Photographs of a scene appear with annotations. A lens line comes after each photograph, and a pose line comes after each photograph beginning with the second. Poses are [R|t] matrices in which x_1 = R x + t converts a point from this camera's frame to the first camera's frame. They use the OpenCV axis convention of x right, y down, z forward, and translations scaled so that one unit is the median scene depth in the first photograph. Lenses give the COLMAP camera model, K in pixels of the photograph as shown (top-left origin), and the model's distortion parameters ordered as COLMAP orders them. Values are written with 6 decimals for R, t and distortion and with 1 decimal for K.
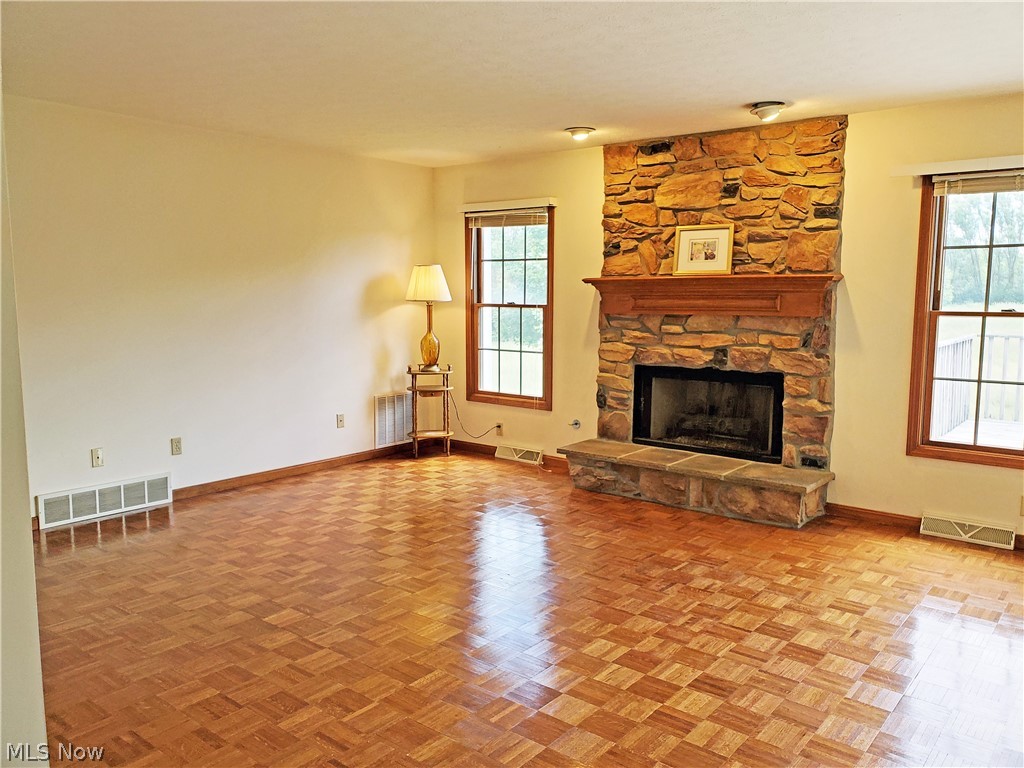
lens RADIAL K [[780.2, 0, 512.0], [0, 780.2, 384.0], [0, 0, 1]] dist [-0.003108, 0.002361]
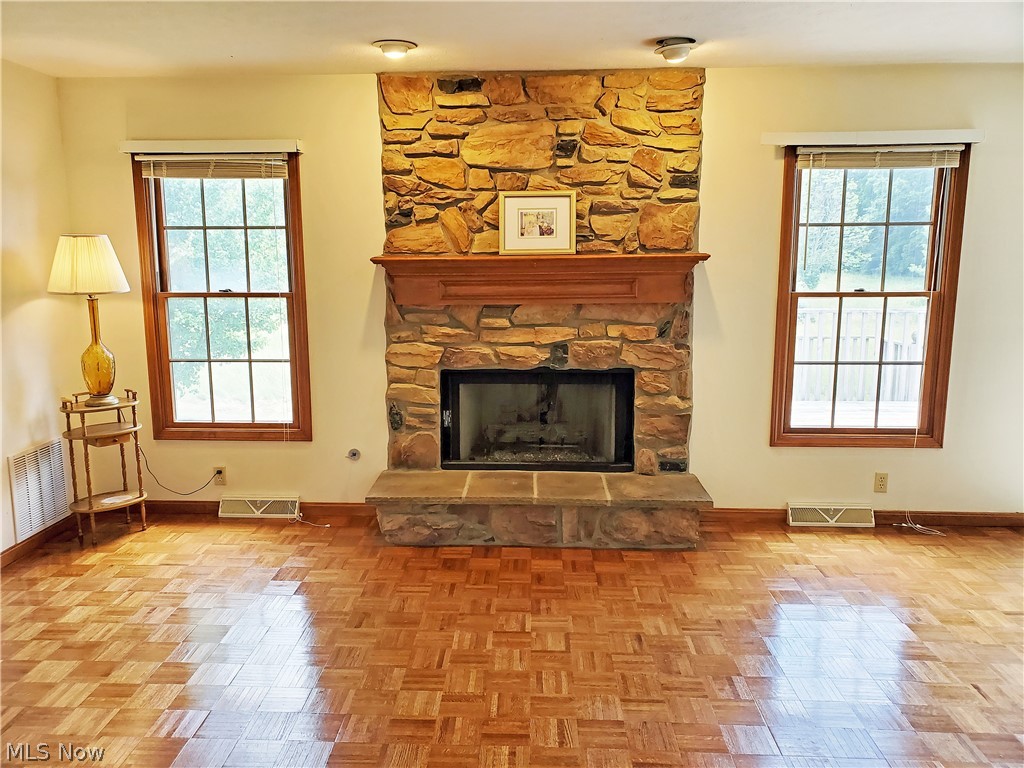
lens RADIAL K [[802.0, 0, 512.0], [0, 802.0, 384.0], [0, 0, 1]] dist [0.096003, -0.180245]
pose [[0.813847, -0.103430, 0.571801, -0.262573], [0.076314, 0.994533, 0.071276, -0.067588], [-0.576047, -0.014371, 0.817290, 0.335861]]
